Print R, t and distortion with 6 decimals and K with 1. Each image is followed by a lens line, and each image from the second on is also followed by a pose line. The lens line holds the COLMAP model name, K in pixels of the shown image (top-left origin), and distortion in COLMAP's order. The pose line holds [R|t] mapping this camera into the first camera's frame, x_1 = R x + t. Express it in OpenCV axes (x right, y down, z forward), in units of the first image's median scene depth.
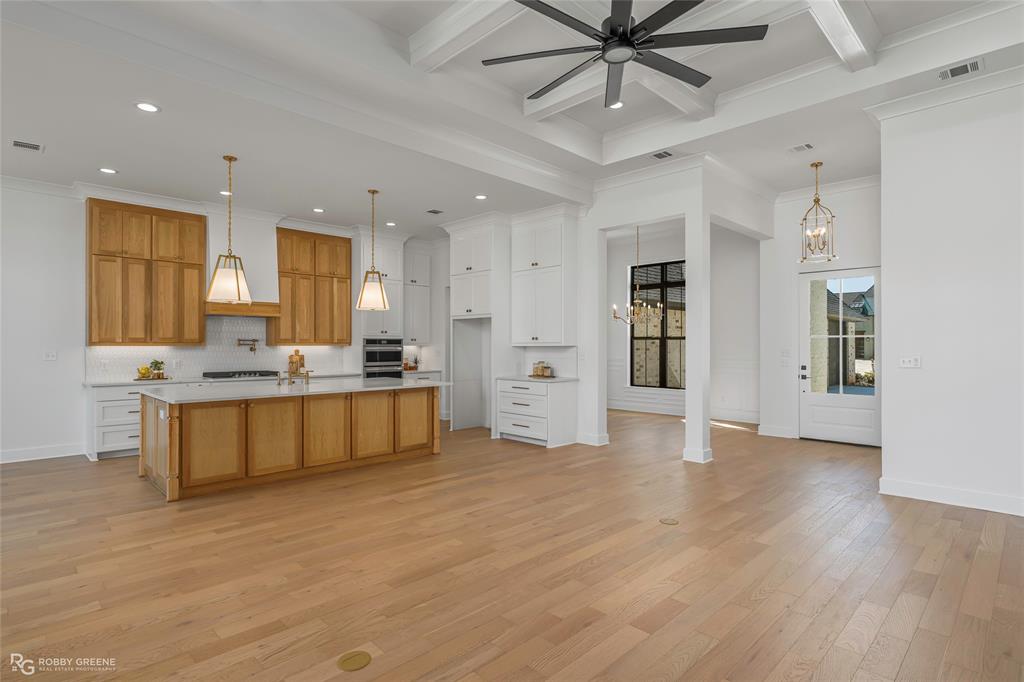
lens RADIAL K [[519.0, 0, 512.4], [0, 519.0, 344.9], [0, 0, 1]] dist [-0.005556, 0.001393]
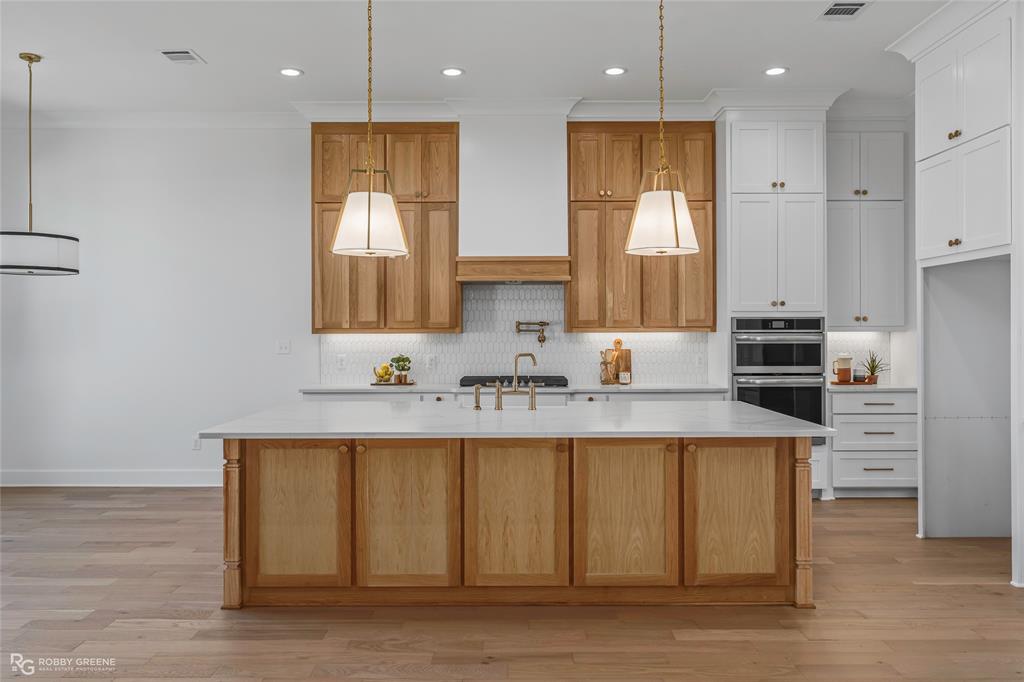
lens RADIAL K [[778.5, 0, 513.2], [0, 778.5, 333.0], [0, 0, 1]] dist [-0.007945, 0.009305]
pose [[0.709068, -0.002242, -0.705137, 0.115160], [0.004260, 0.999990, 0.001104, 0.000696], [0.705127, -0.003786, 0.709071, 0.427257]]
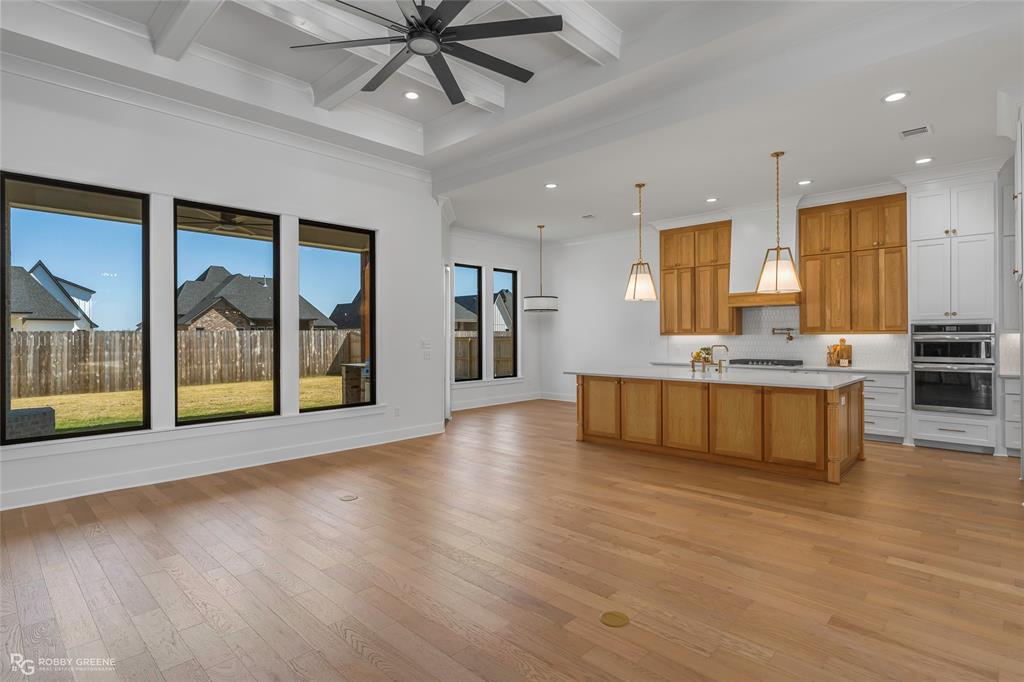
lens RADIAL K [[519.0, 0, 514.2], [0, 519.0, 335.0], [0, 0, 1]] dist [-0.005556, 0.001393]
pose [[0.031769, -0.002888, -0.999491, 0.567606], [0.005874, 0.999979, -0.002703, 0.002237], [0.999478, -0.005785, 0.031785, 0.534600]]
